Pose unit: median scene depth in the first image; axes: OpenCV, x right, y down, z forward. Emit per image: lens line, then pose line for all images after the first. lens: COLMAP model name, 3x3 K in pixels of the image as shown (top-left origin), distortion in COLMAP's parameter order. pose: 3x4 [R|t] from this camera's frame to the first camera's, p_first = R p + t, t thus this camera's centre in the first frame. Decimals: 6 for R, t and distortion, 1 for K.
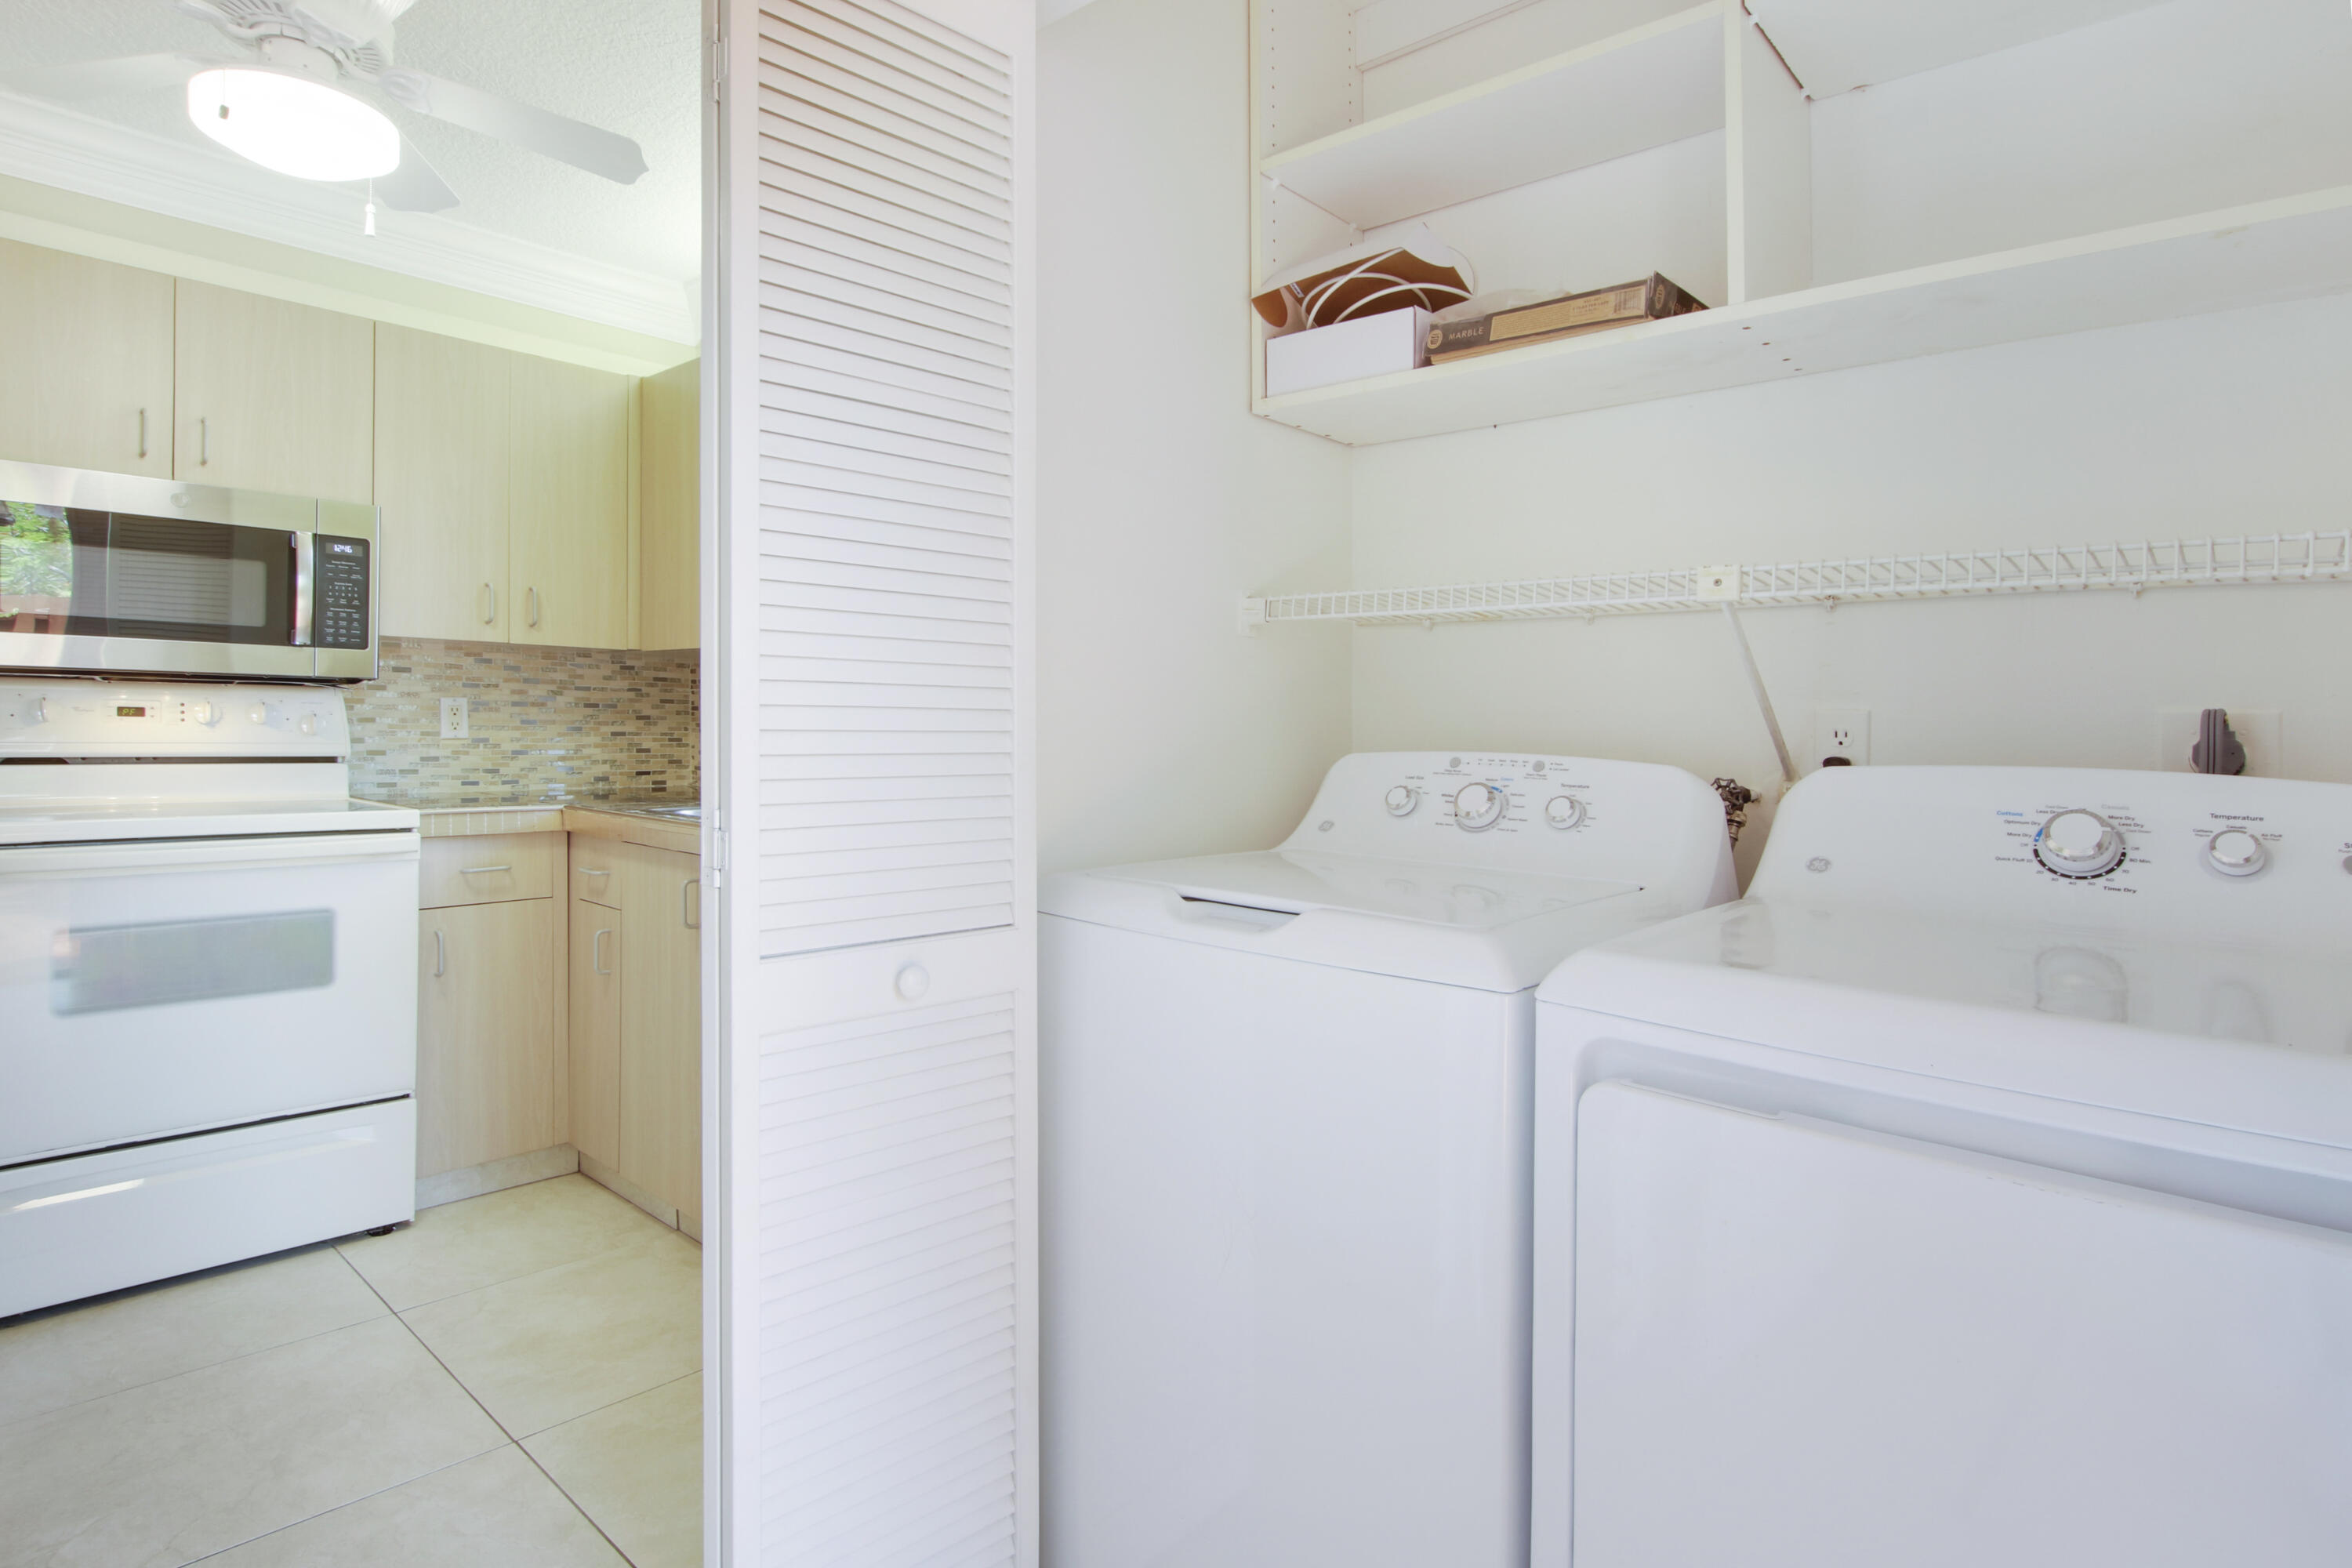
lens RADIAL K [[1220.9, 0, 1187.8], [0, 1220.9, 738.6], [0, 0, 1]] dist [-0.012238, -0.006628]
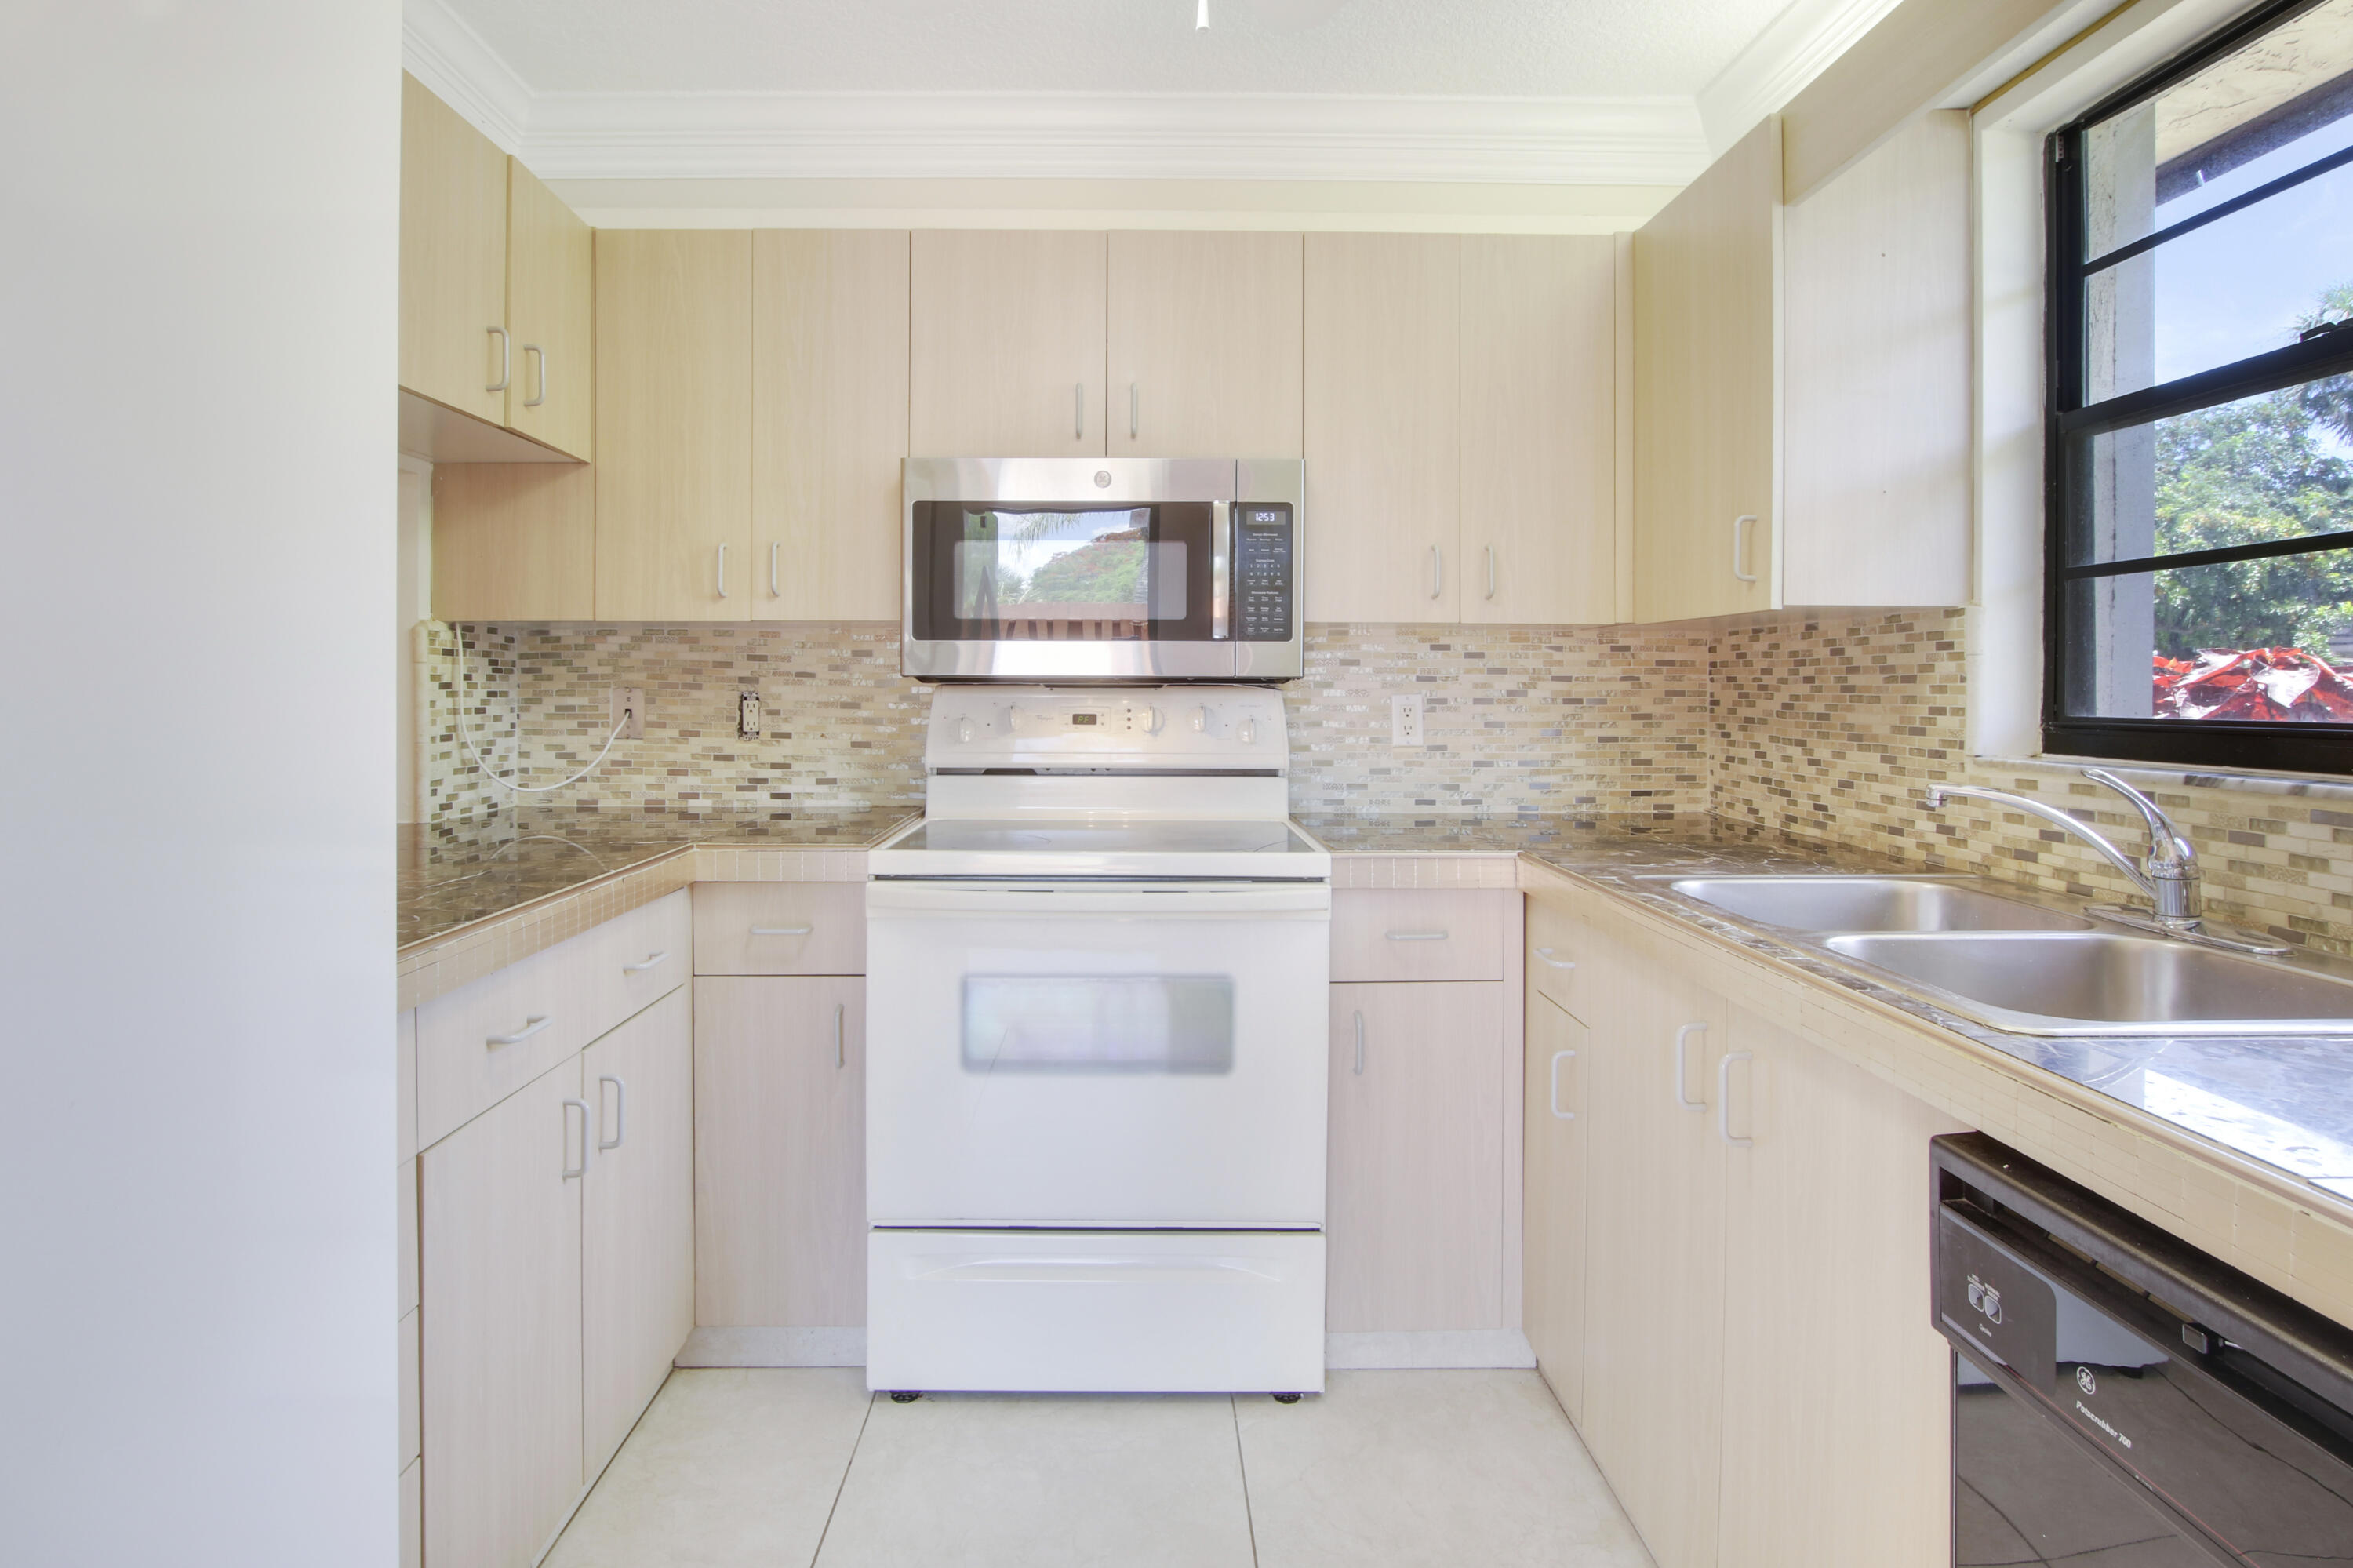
lens RADIAL K [[1217.7, 0, 1151.9], [0, 1217.7, 726.4], [0, 0, 1]] dist [-0.021034, 0.002693]
pose [[0.676533, 0.007526, -0.736374, -0.146753], [0.002234, 0.999922, 0.012273, -0.026933], [0.736409, -0.009948, 0.676464, 0.386017]]
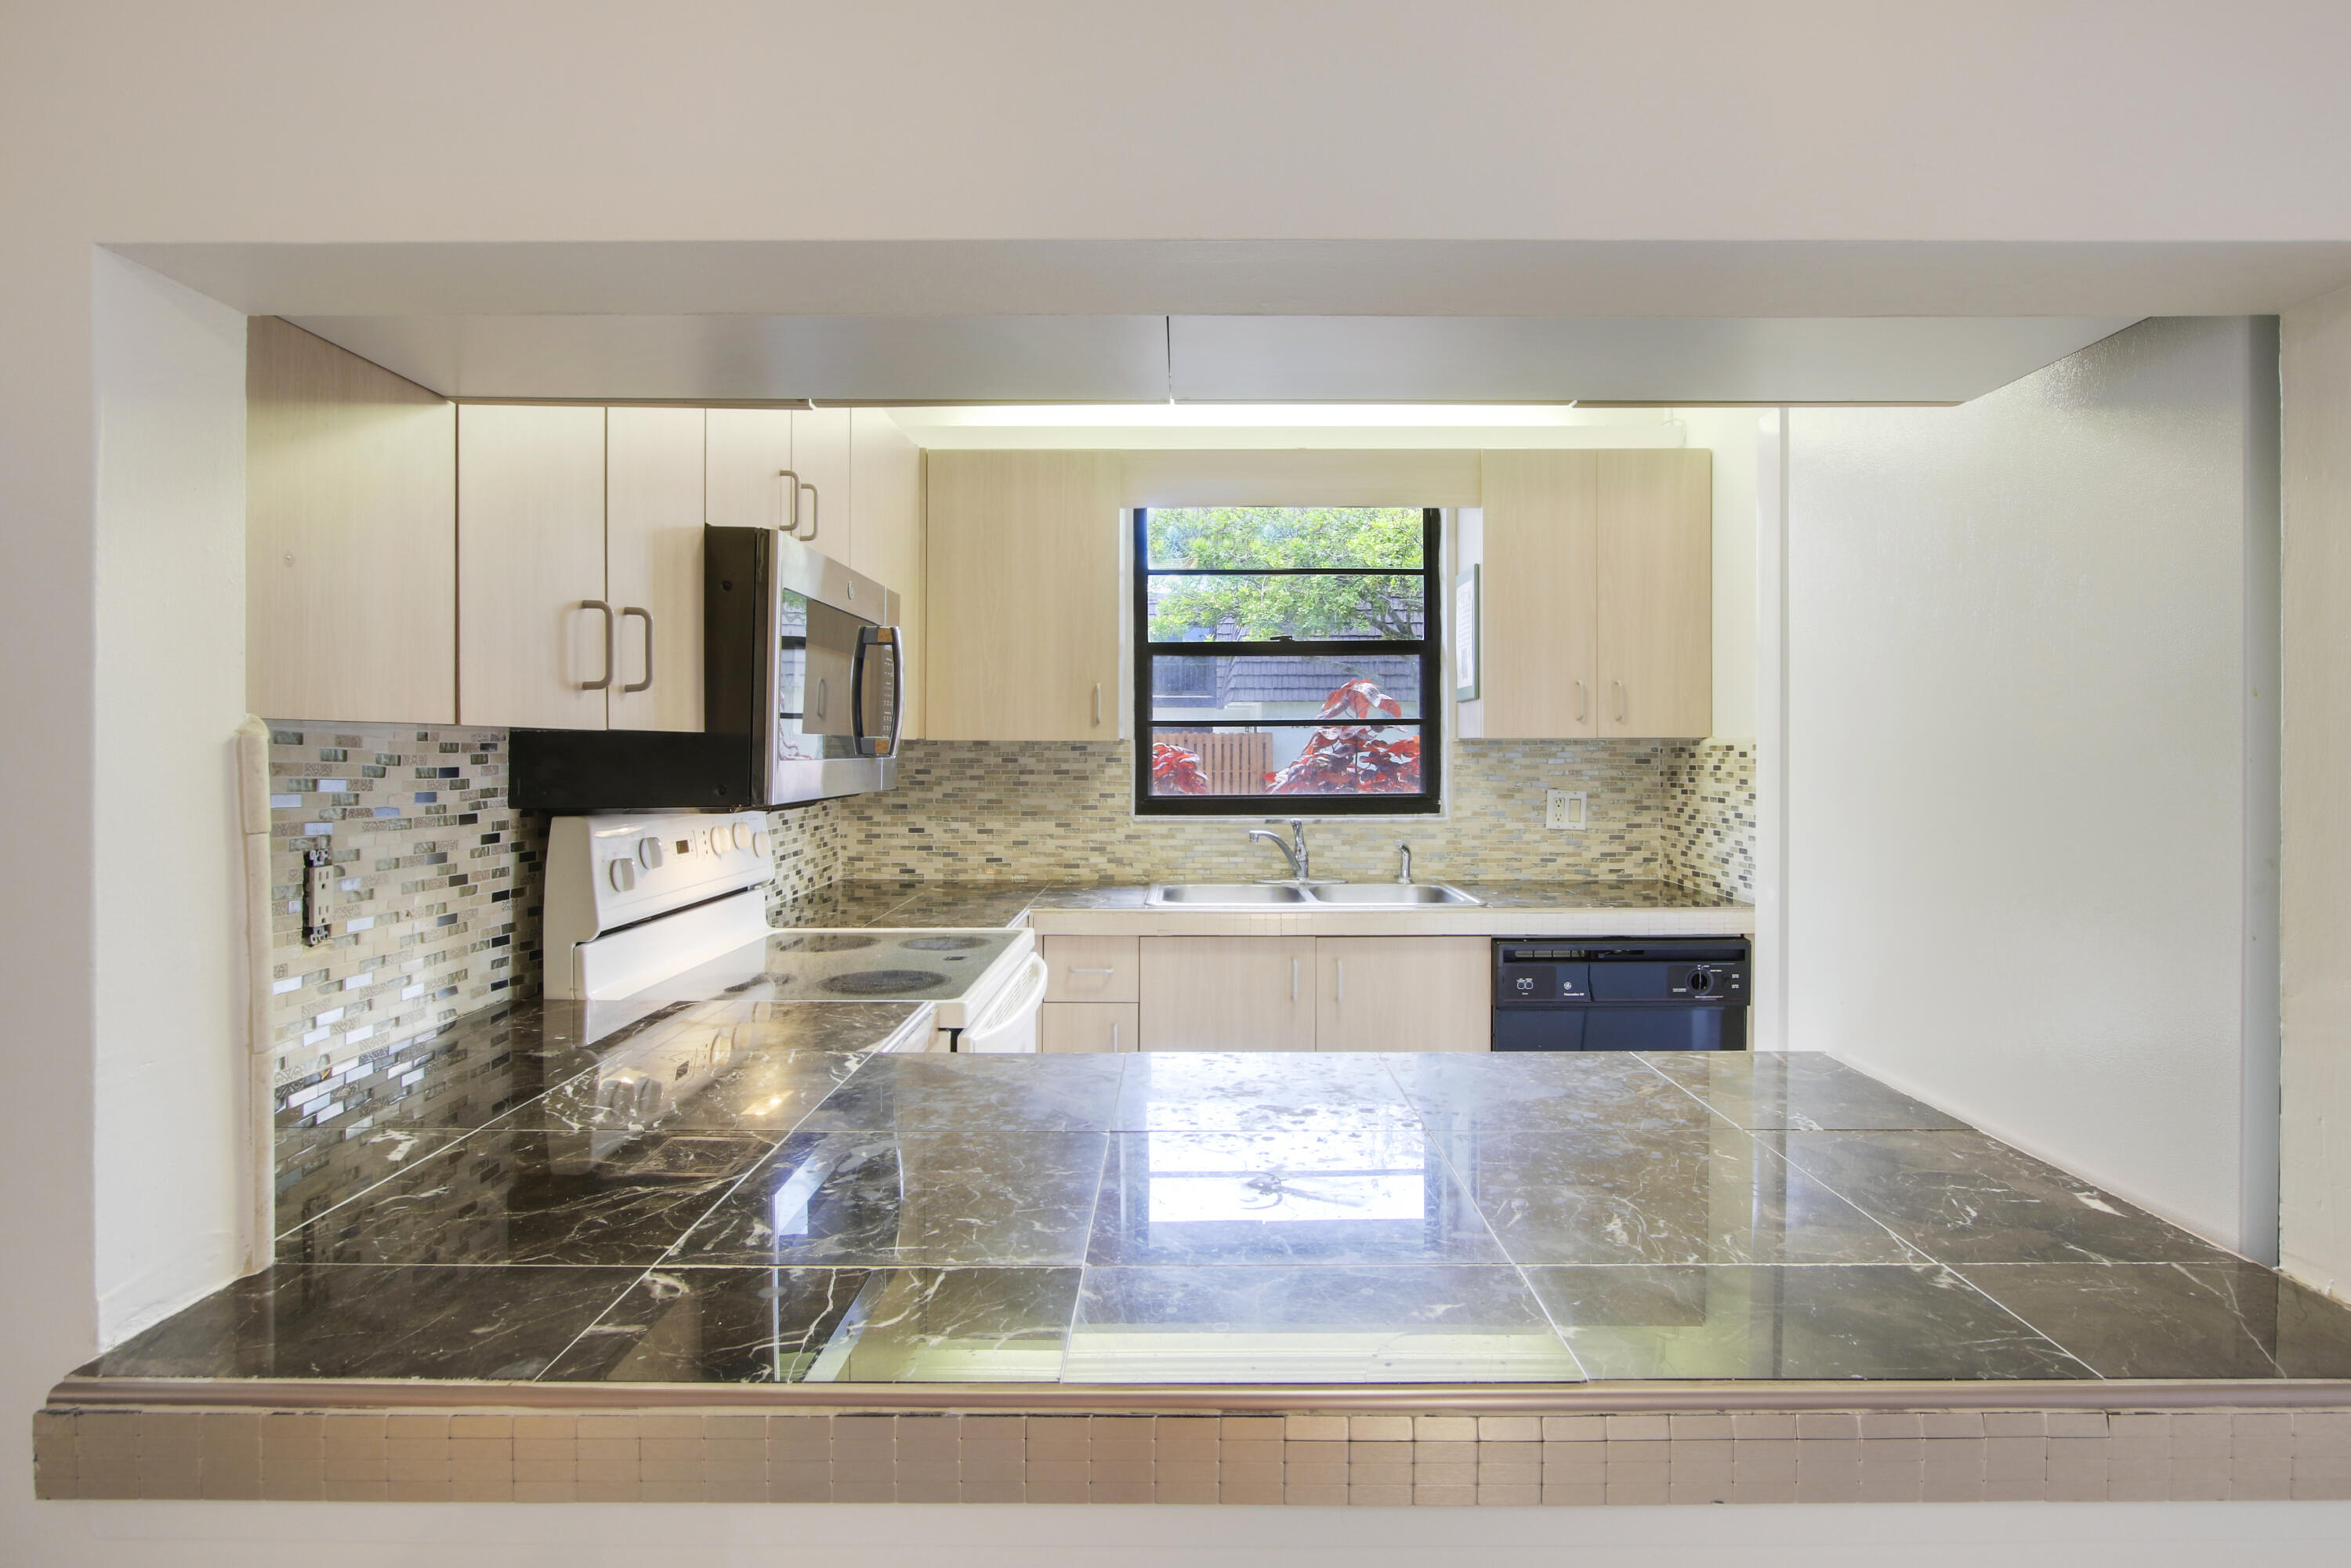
lens RADIAL K [[1216.6, 0, 1163.5], [0, 1216.6, 768.0], [0, 0, 1]] dist [-0.021034, 0.002693]
pose [[0.752771, -0.030473, 0.657577, -1.096265], [0.021636, 0.999534, 0.021551, -0.078609], [-0.657927, -0.001995, 0.753079, 0.201860]]
